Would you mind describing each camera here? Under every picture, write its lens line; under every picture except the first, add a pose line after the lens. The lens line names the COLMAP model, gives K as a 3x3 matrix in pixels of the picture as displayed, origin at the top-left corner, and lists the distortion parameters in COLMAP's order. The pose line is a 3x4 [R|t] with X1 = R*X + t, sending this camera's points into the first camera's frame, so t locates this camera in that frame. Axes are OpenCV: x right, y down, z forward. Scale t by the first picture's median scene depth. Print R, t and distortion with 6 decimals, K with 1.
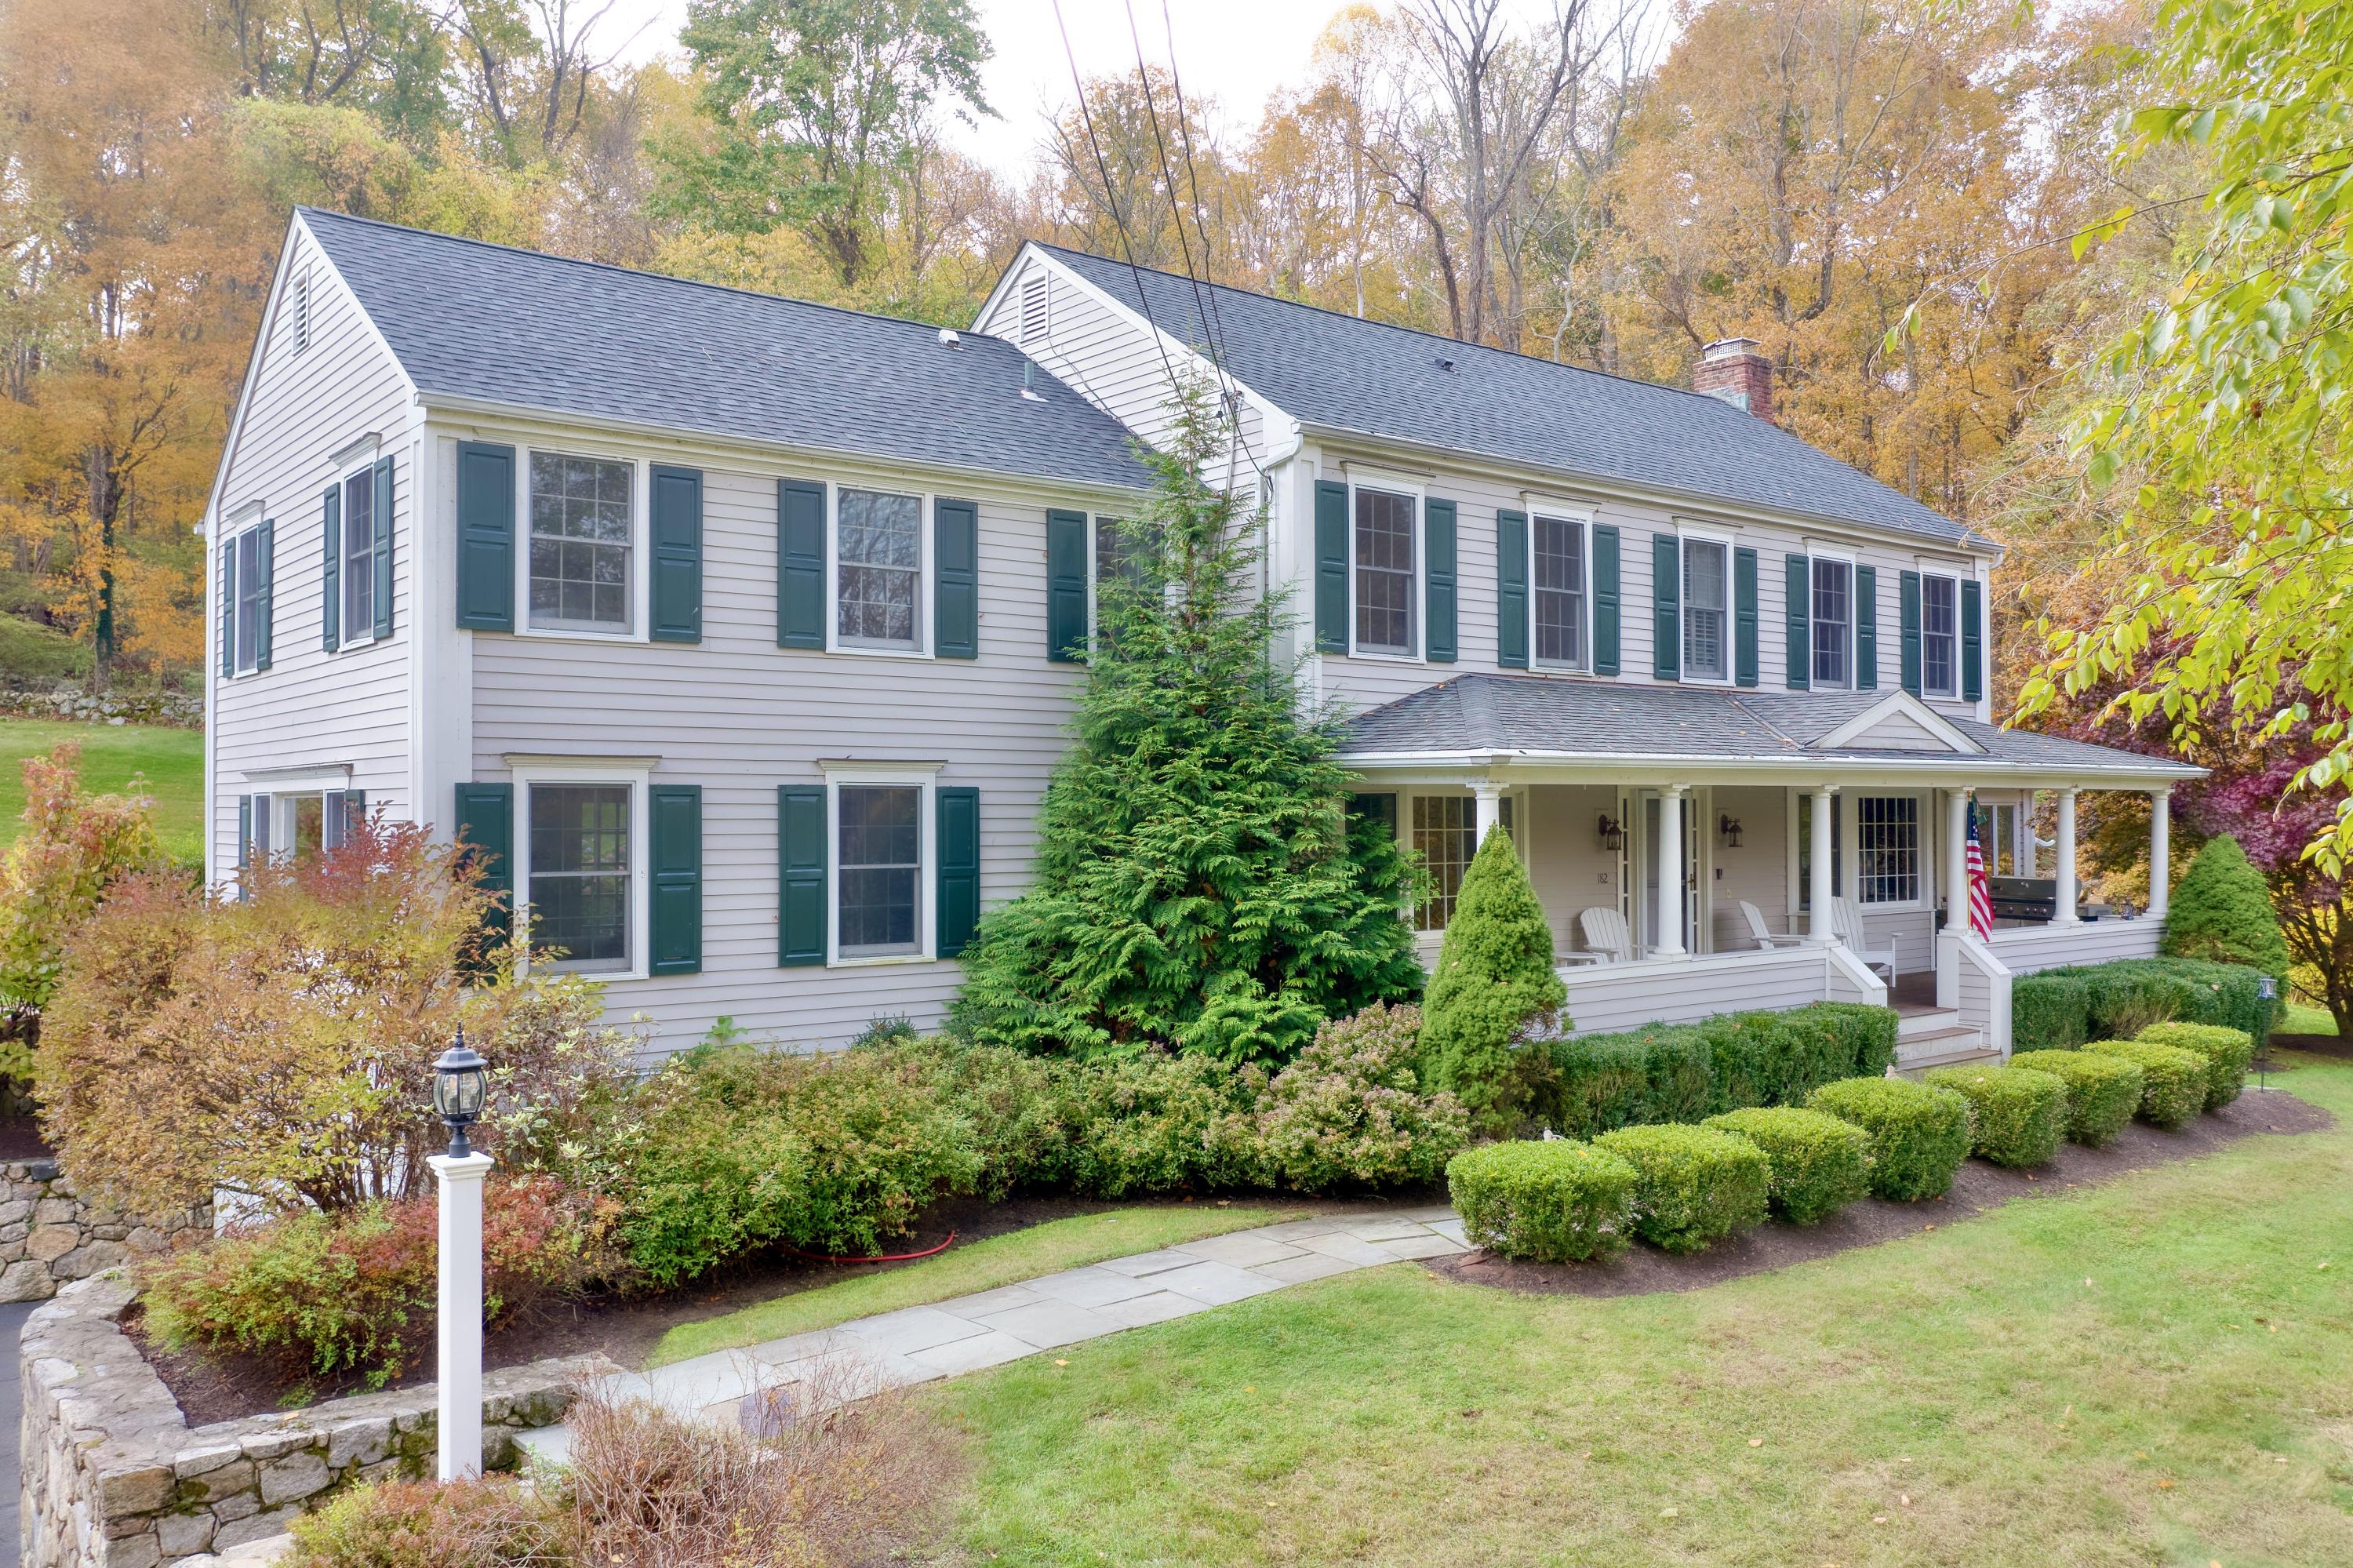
lens RADIAL K [[1856.0, 0, 1178.6], [0, 1856.0, 790.7], [0, 0, 1]] dist [0.004518, -0.000059]
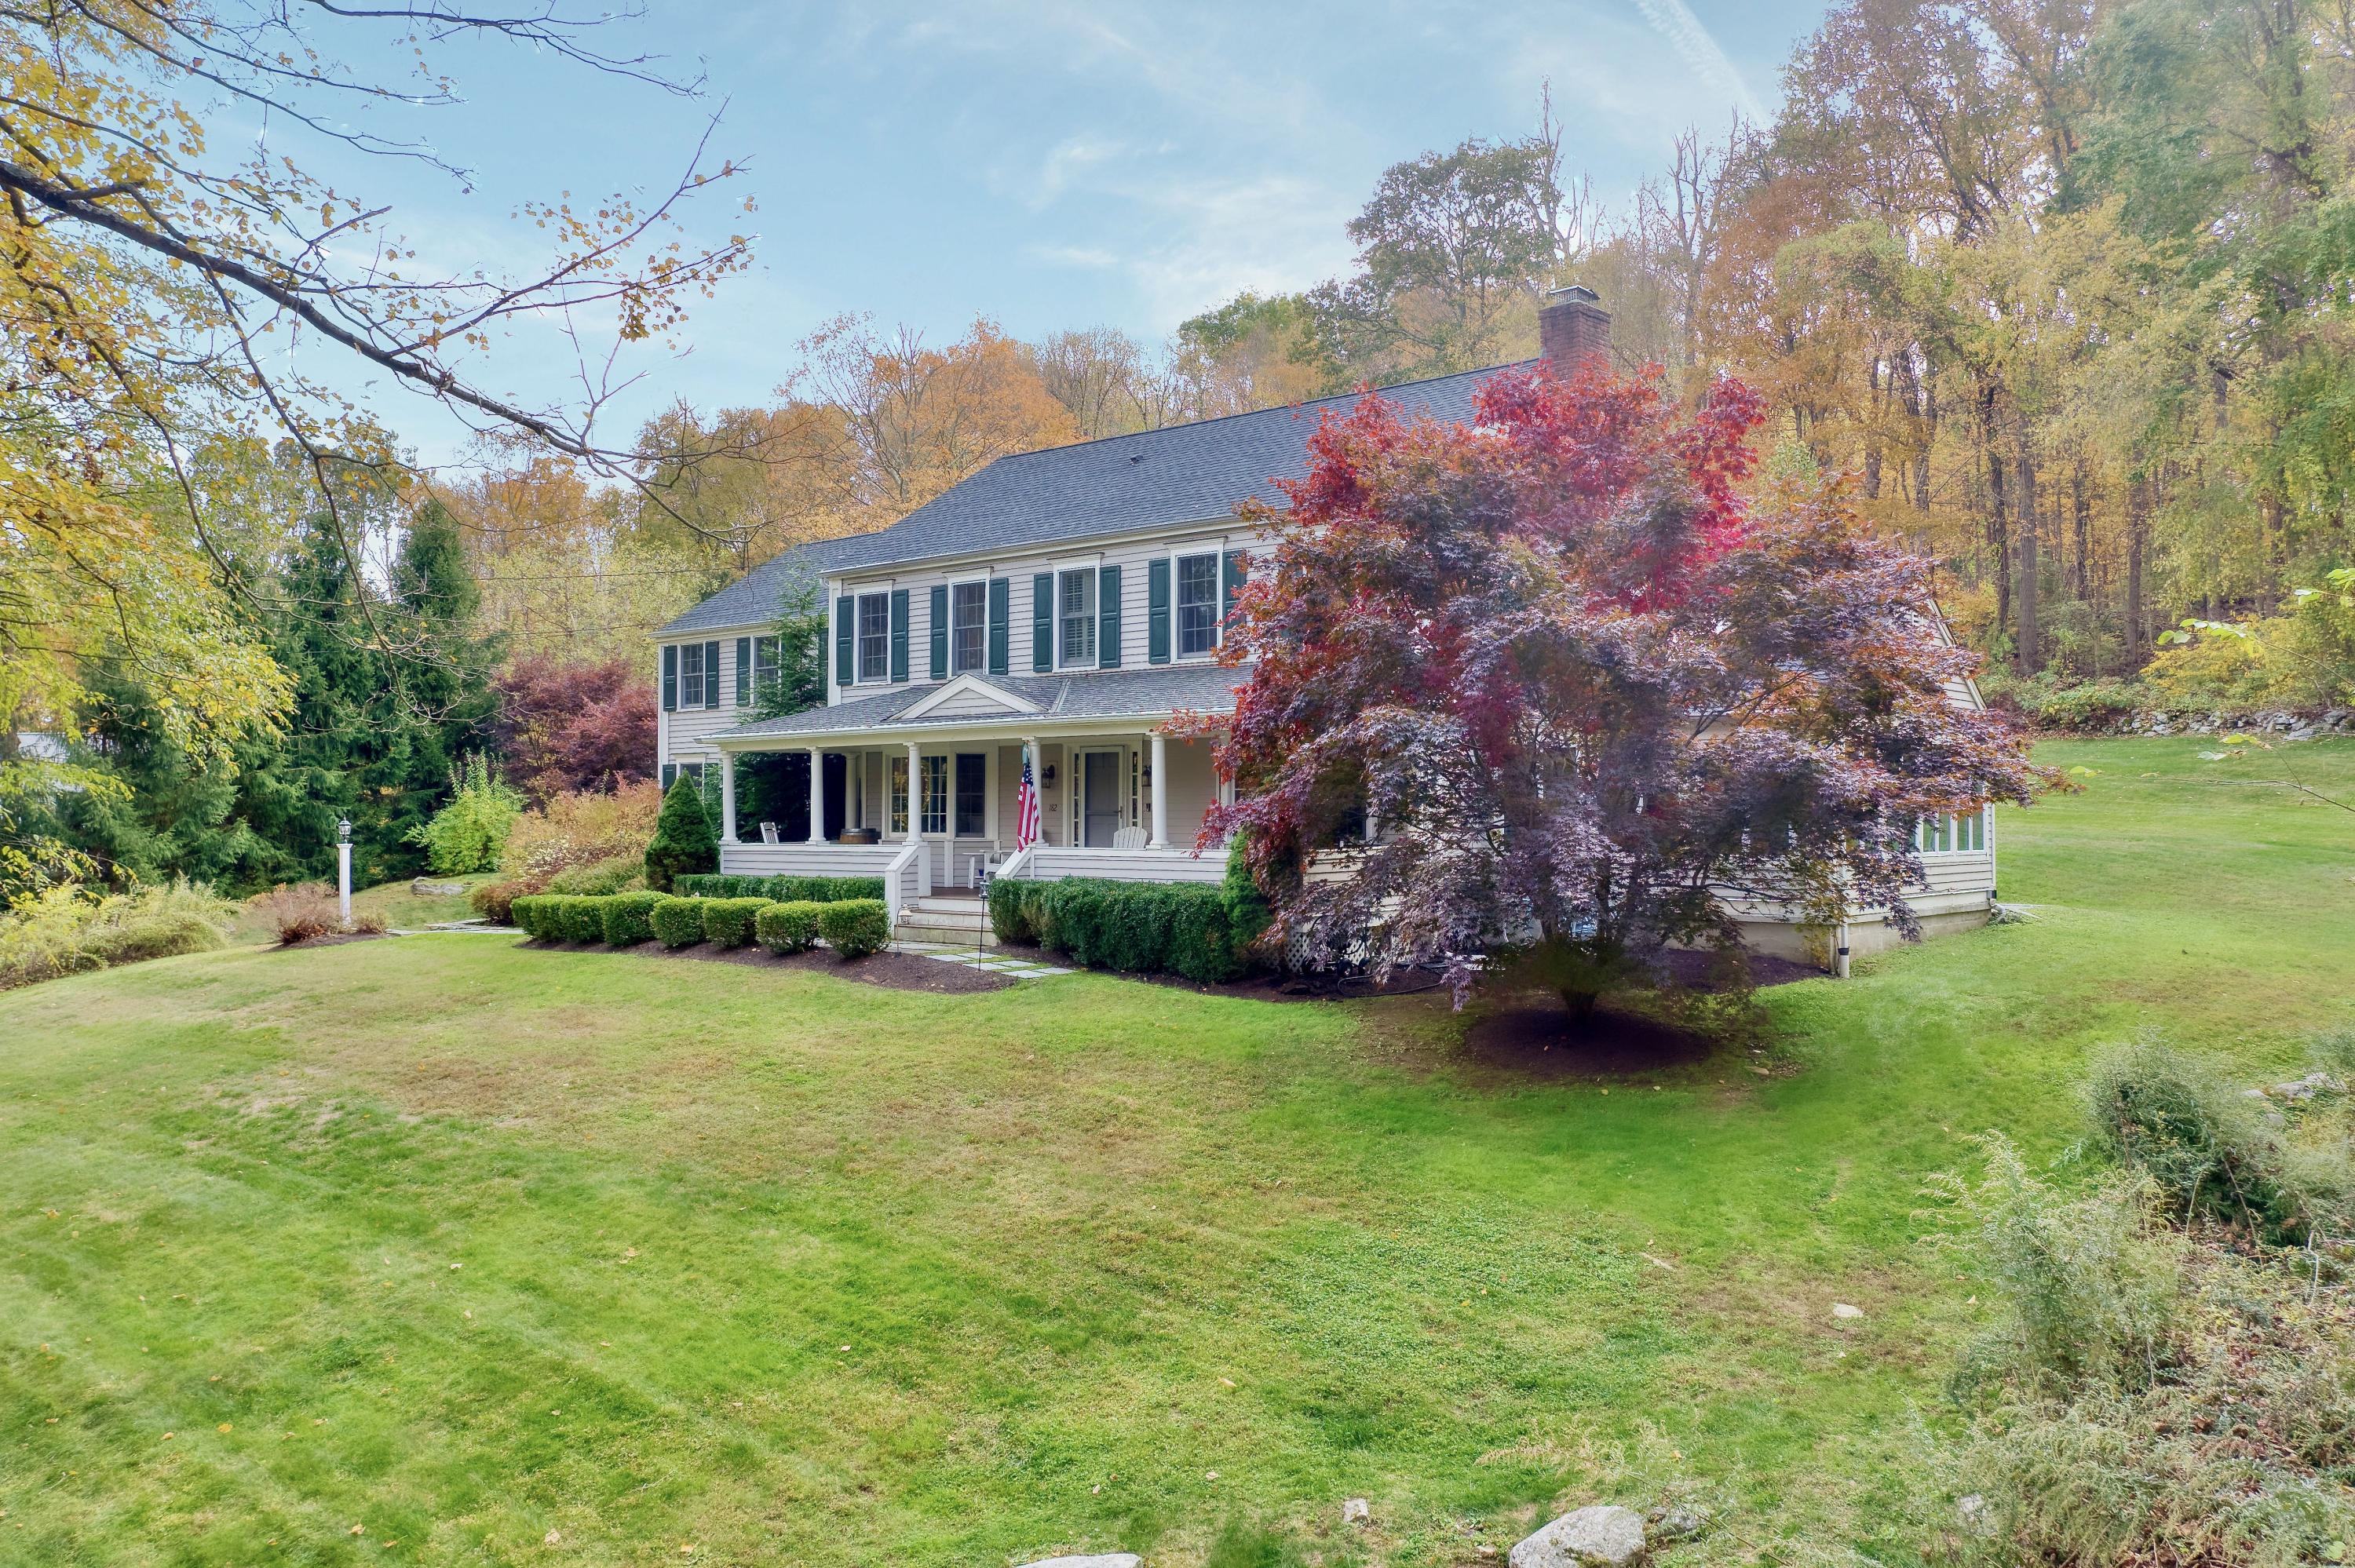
lens RADIAL K [[1857.2, 0, 1180.9], [0, 1857.2, 783.2], [0, 0, 1]] dist [0.004518, -0.000059]
pose [[0.158148, -0.017905, -0.987253, 1.927650], [0.007230, 0.999830, -0.016975, 0.059425], [0.987389, -0.004454, 0.158251, 0.982809]]
